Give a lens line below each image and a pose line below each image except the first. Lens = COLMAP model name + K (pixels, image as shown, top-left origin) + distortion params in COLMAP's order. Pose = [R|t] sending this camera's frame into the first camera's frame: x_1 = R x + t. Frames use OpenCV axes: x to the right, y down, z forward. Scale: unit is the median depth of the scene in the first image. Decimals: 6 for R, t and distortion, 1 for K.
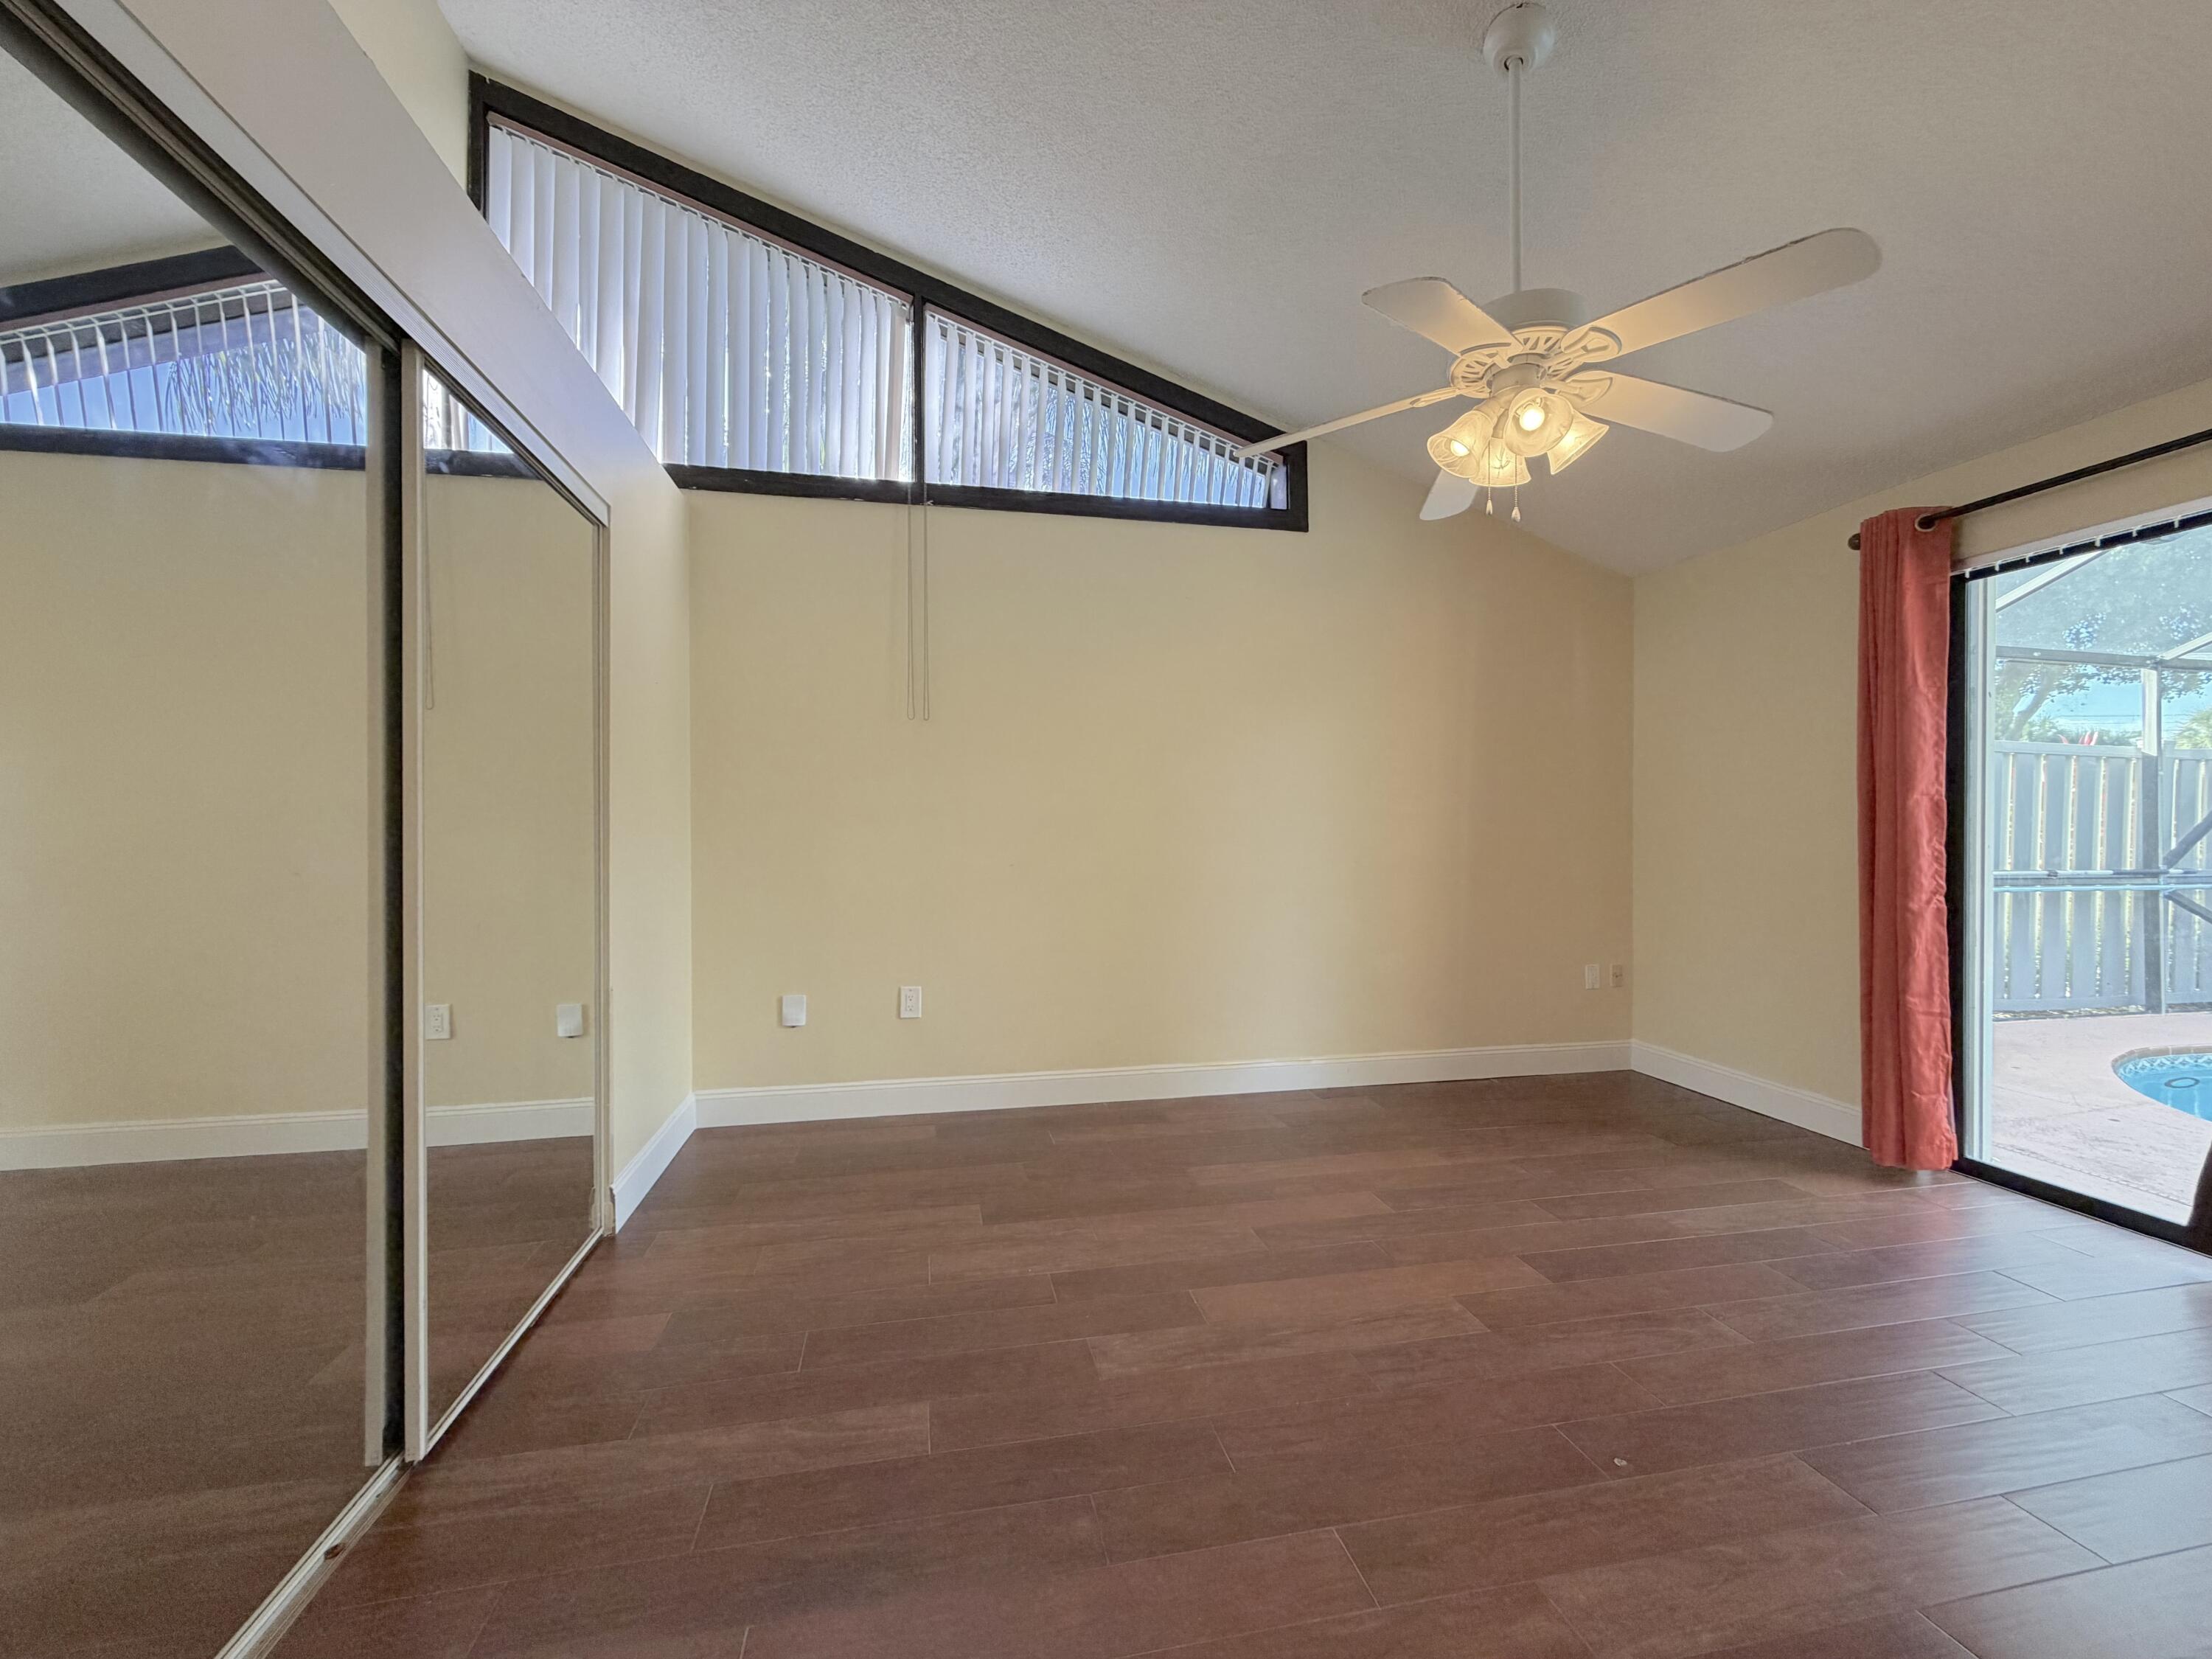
lens RADIAL K [[878.4, 0, 1095.4], [0, 878.4, 830.7], [0, 0, 1]] dist [-0.000575, -0.000414]
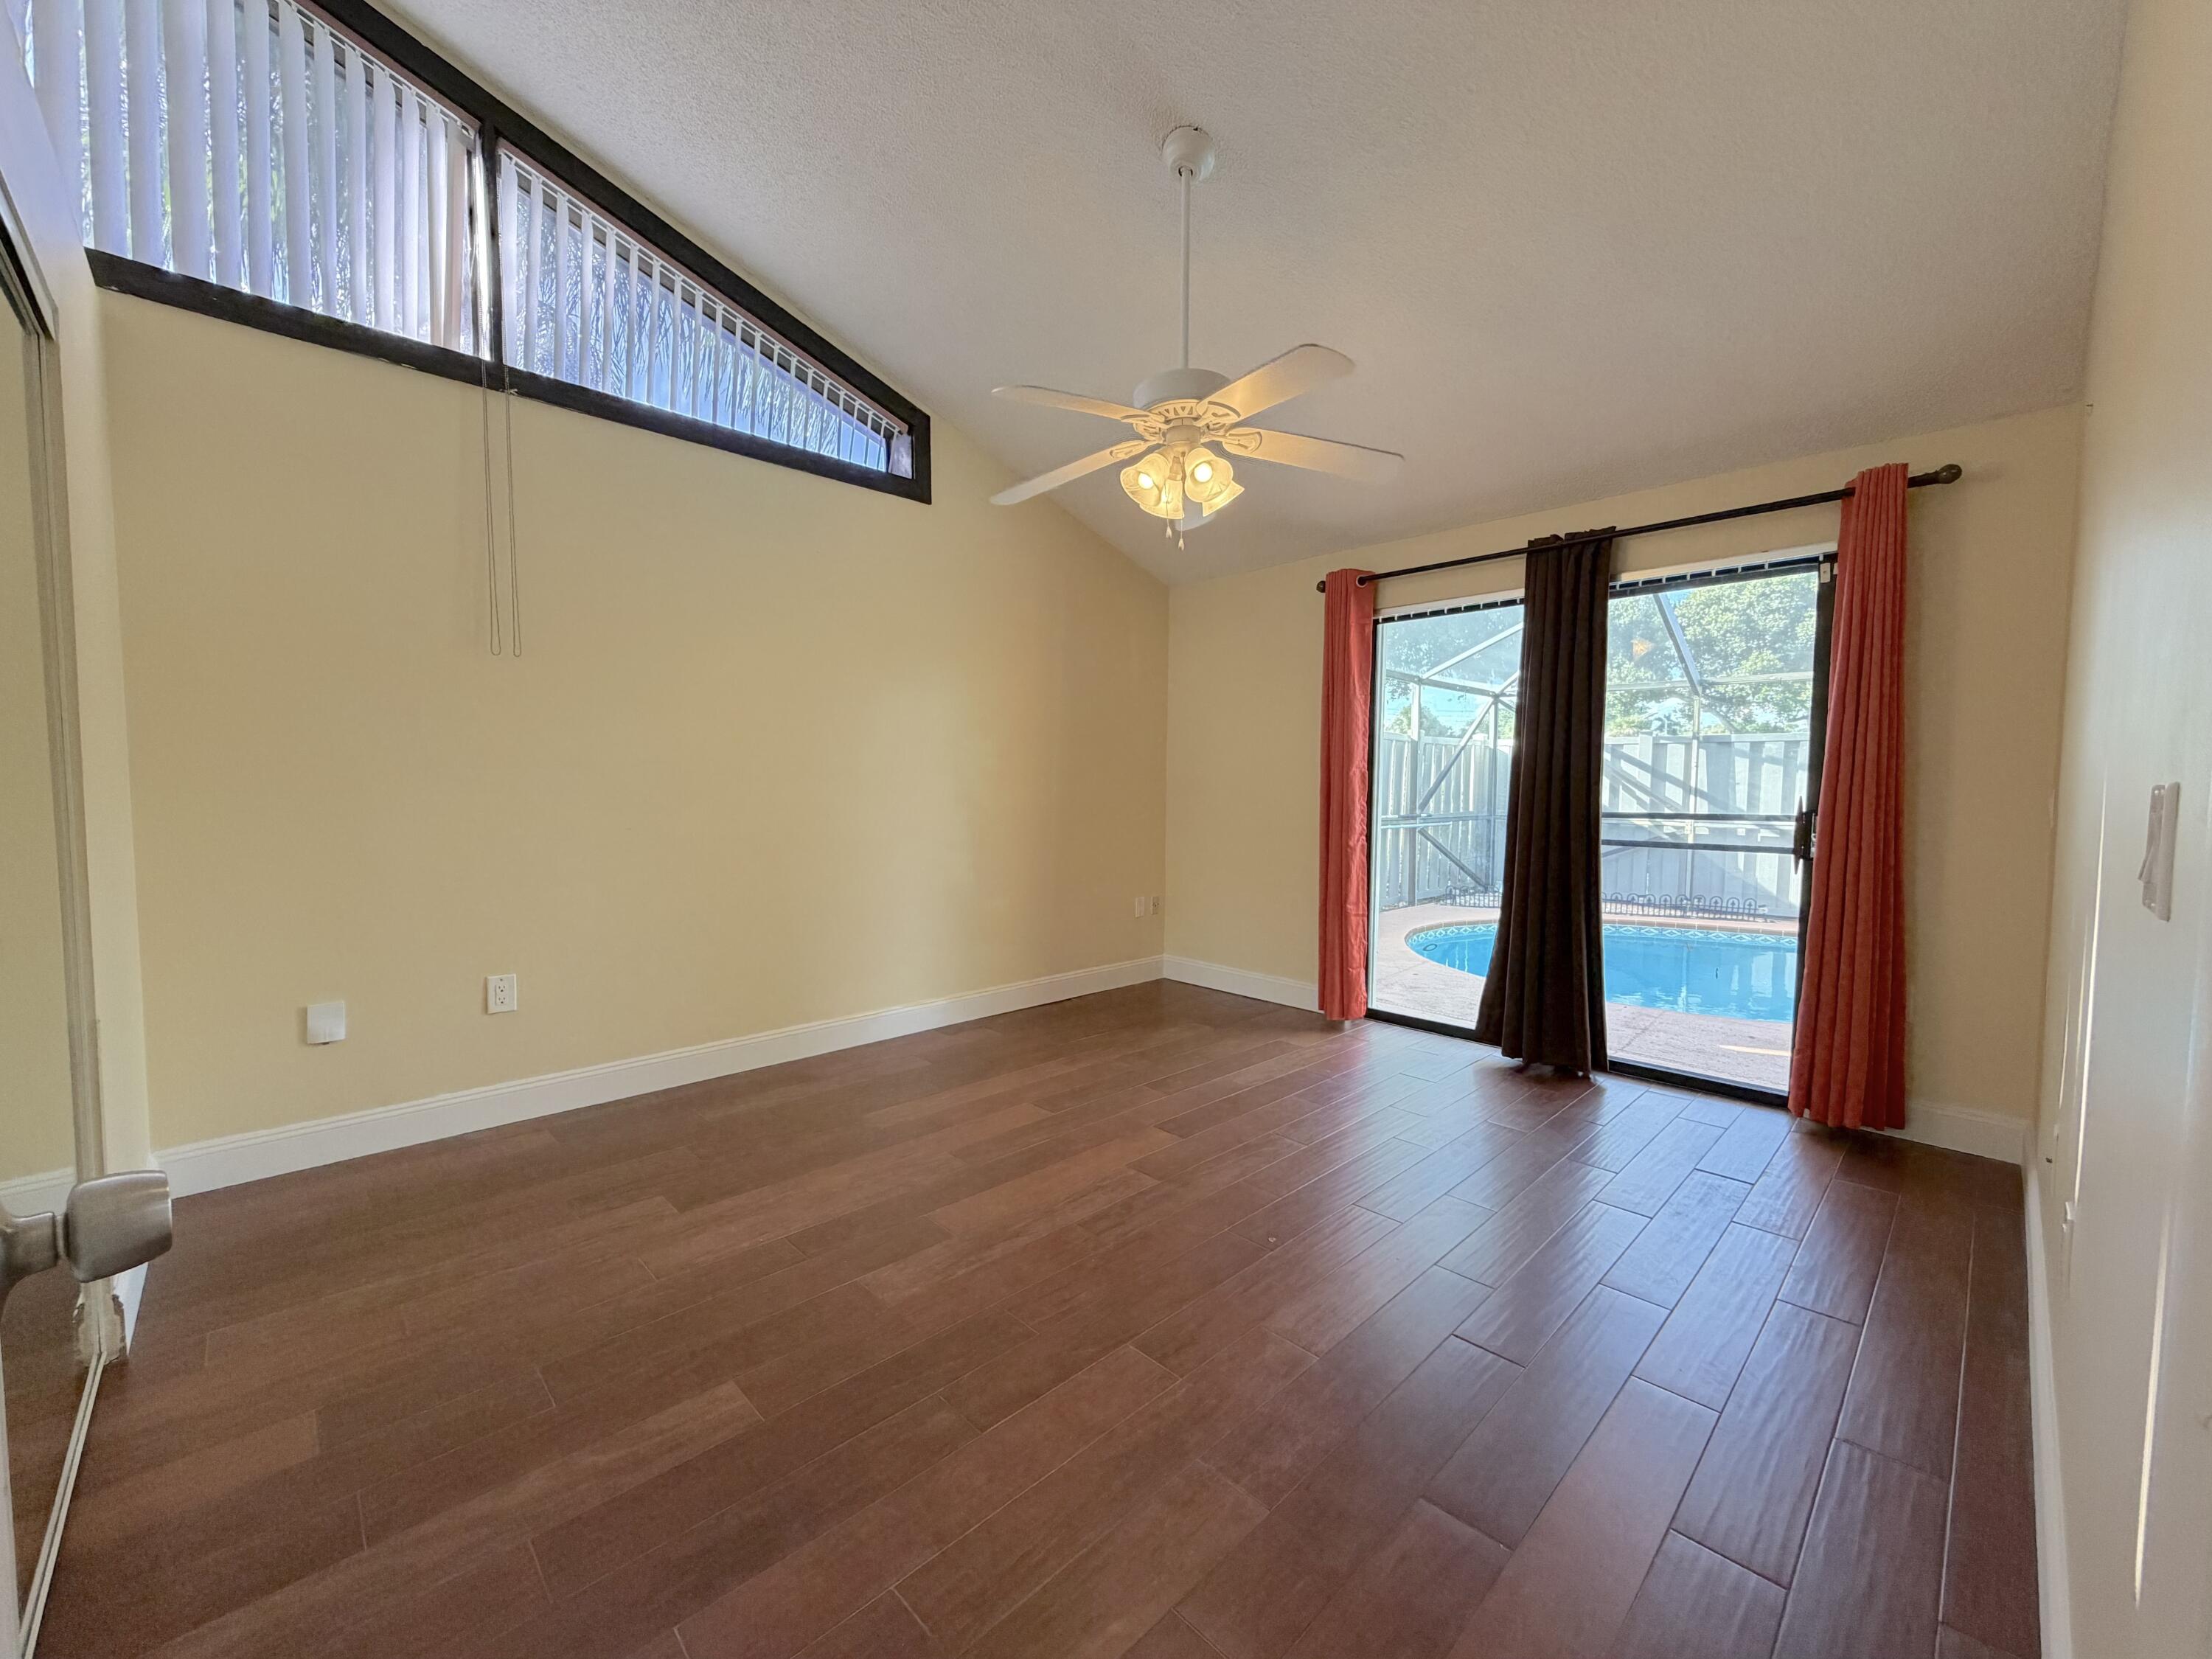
lens RADIAL K [[878.4, 0, 1095.4], [0, 878.4, 830.7], [0, 0, 1]] dist [-0.000575, -0.000414]
pose [[0.842865, -0.022937, 0.537635, -0.222235], [-0.006560, 0.998579, 0.052886, -0.010701], [-0.538084, -0.048103, 0.841517, -0.009336]]
